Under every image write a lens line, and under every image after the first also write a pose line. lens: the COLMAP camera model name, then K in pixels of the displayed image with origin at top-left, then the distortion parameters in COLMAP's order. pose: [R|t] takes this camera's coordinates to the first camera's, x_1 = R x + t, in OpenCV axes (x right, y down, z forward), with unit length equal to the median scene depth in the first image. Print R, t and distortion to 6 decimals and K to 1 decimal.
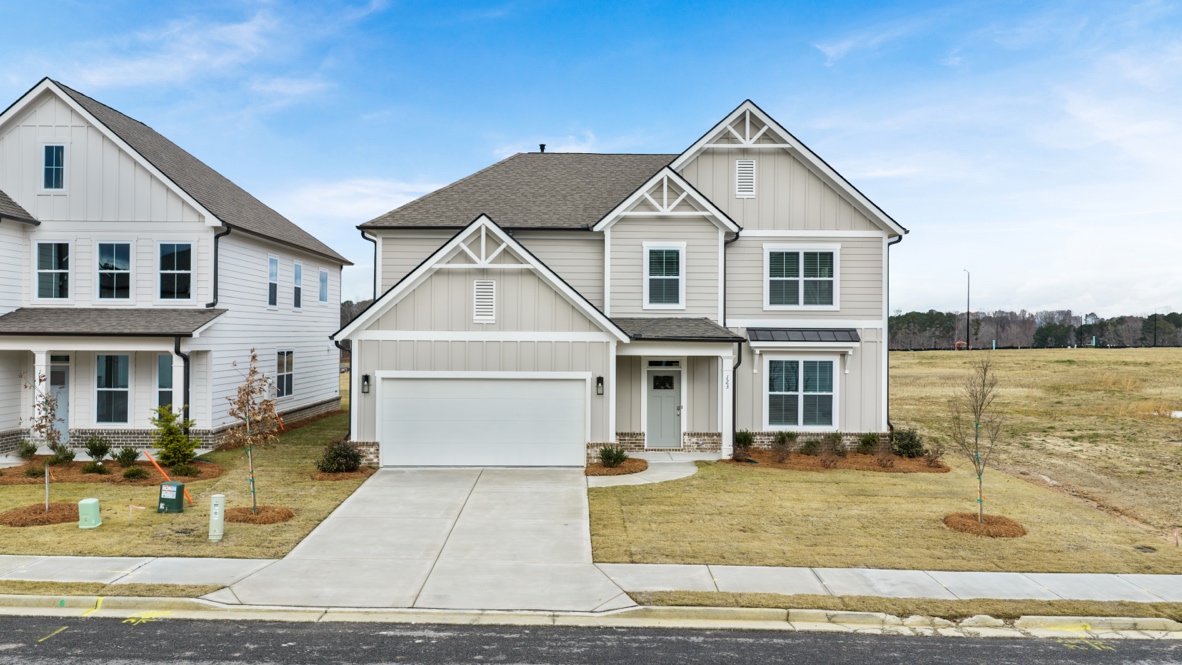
lens RADIAL K [[977.6, 0, 594.4], [0, 977.6, 334.6], [0, 0, 1]] dist [0.034193, -0.067712]
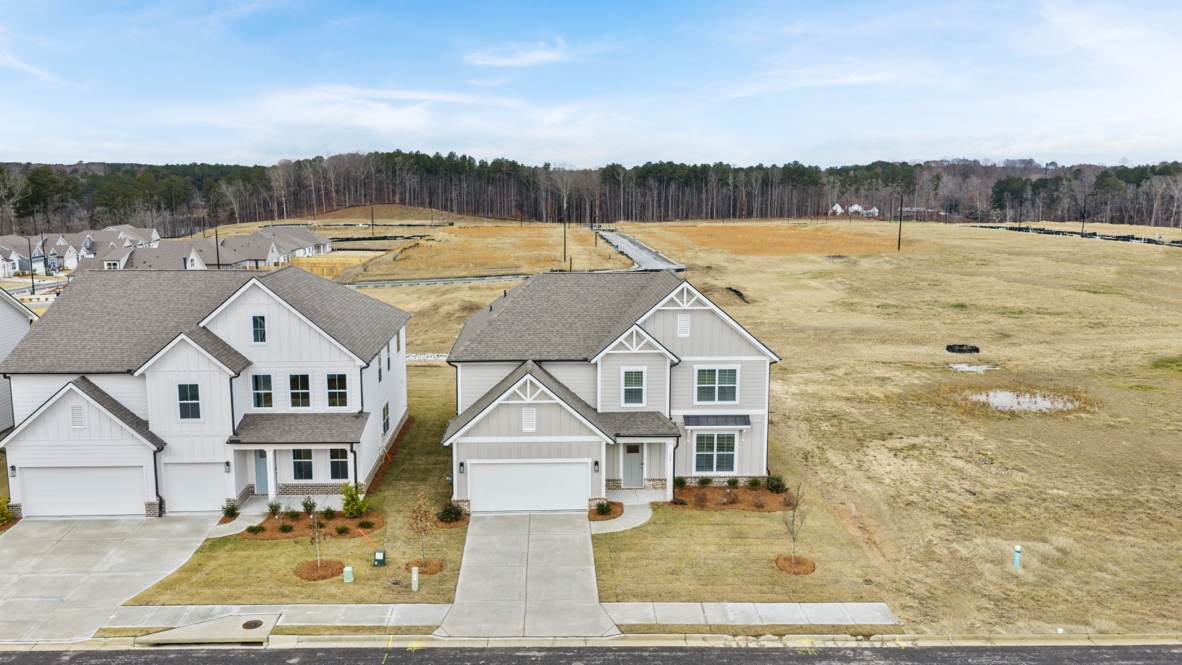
lens RADIAL K [[977.6, 0, 594.4], [0, 977.6, 334.6], [0, 0, 1]] dist [0.034193, -0.067712]
pose [[0.999502, -0.007494, 0.030651, -0.045195], [0.002352, 0.986378, 0.164475, -0.426379], [-0.031467, -0.164321, 0.985905, -0.619461]]
